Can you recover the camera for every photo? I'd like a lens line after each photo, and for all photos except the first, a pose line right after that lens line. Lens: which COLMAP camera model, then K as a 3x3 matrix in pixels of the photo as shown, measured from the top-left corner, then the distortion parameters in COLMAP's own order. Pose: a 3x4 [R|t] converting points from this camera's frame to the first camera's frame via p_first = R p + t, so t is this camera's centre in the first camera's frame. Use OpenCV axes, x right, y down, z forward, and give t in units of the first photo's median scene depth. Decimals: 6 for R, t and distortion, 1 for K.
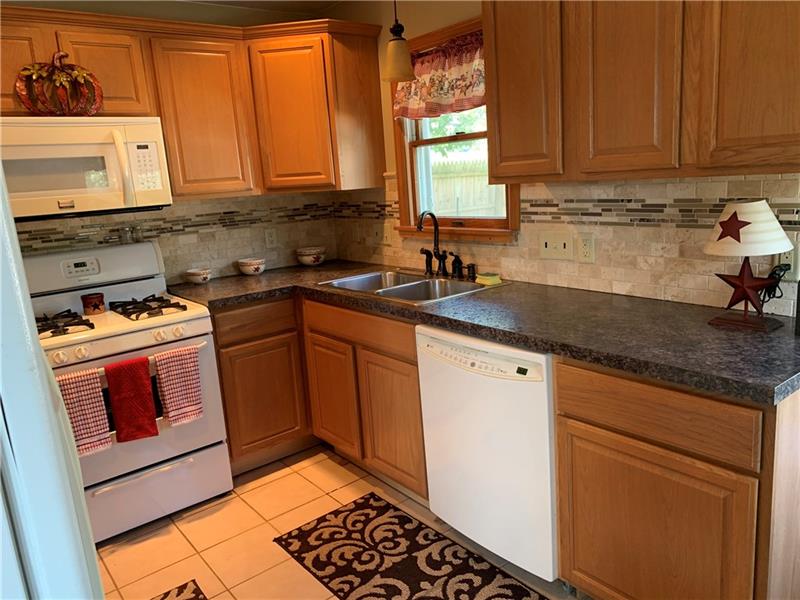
lens RADIAL K [[607.7, 0, 400.0], [0, 607.7, 300.0], [0, 0, 1]] dist [0.044268, -0.081995]
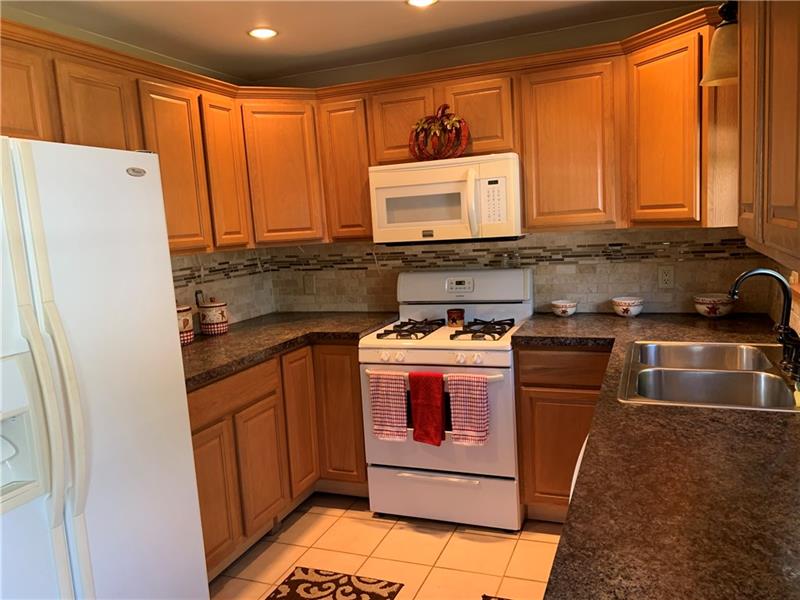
lens RADIAL K [[607.7, 0, 400.0], [0, 607.7, 300.0], [0, 0, 1]] dist [0.044268, -0.081995]
pose [[0.491581, 0.149854, -0.857841, 0.417136], [-0.150530, 0.984876, 0.085785, -0.107631], [0.857723, 0.086961, 0.506705, 0.317768]]
